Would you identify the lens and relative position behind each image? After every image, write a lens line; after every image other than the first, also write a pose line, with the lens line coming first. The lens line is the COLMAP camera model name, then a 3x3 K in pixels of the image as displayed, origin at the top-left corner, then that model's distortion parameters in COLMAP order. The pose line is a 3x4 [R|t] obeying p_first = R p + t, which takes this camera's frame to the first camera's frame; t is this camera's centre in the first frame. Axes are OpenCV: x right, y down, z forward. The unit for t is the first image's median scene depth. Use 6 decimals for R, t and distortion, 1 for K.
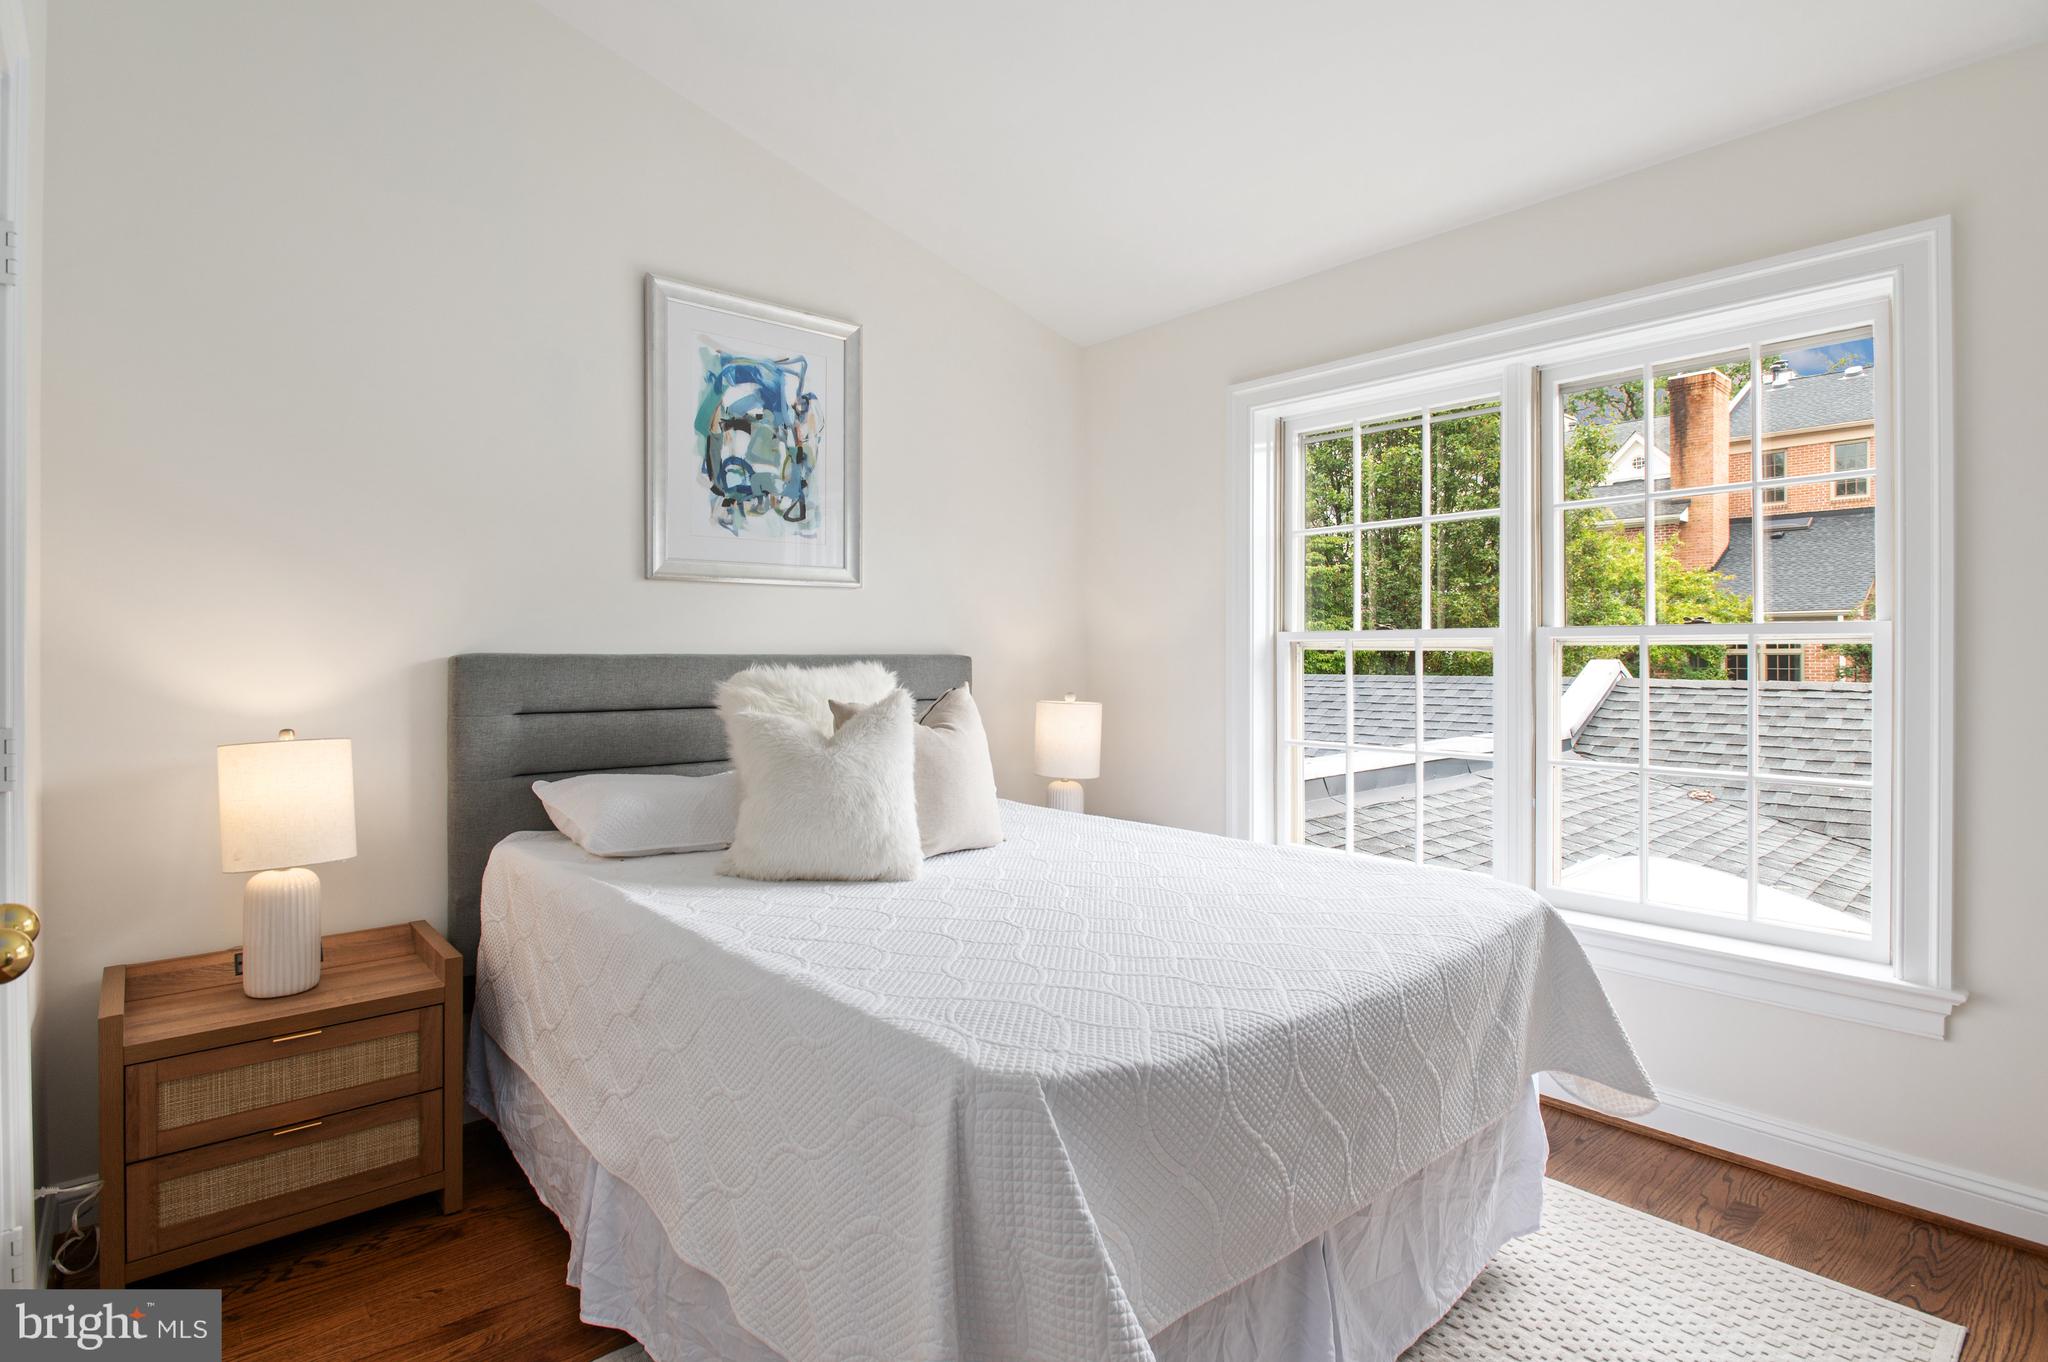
lens RADIAL K [[1007.8, 0, 1021.7], [0, 1007.8, 637.1], [0, 0, 1]] dist [-0.016778, 0.000180]
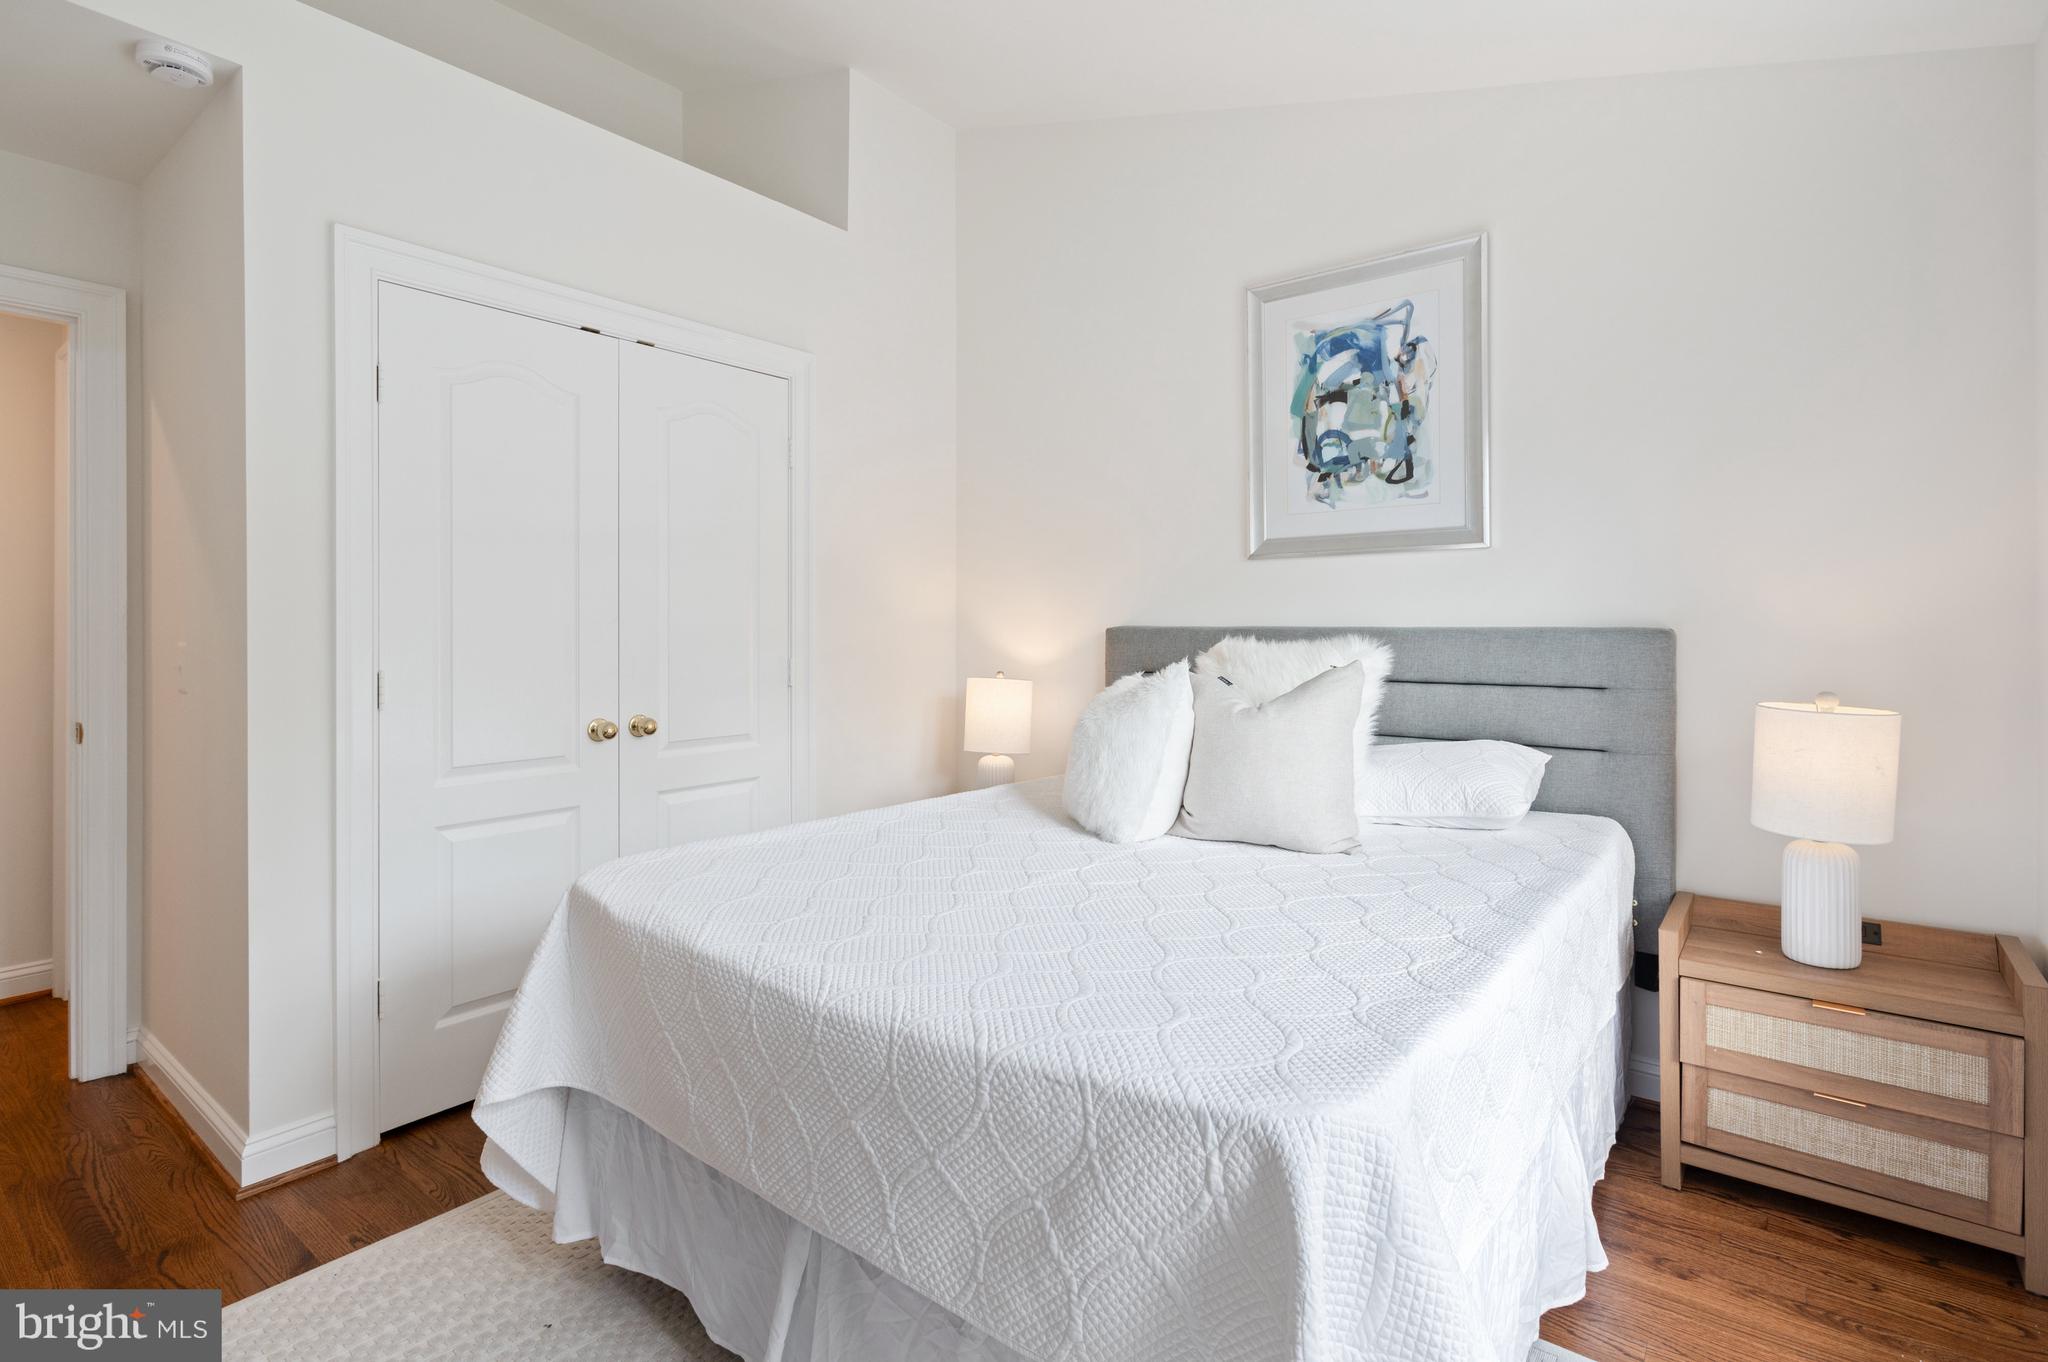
lens RADIAL K [[996.2, 0, 1024.9], [0, 996.2, 621.3], [0, 0, 1]] dist [-0.004302, -0.000026]
pose [[0.180505, -0.003960, -0.983566, 0.628307], [0.014006, 0.999901, -0.001455, 0.008688], [0.983474, -0.013514, 0.180542, 0.511054]]
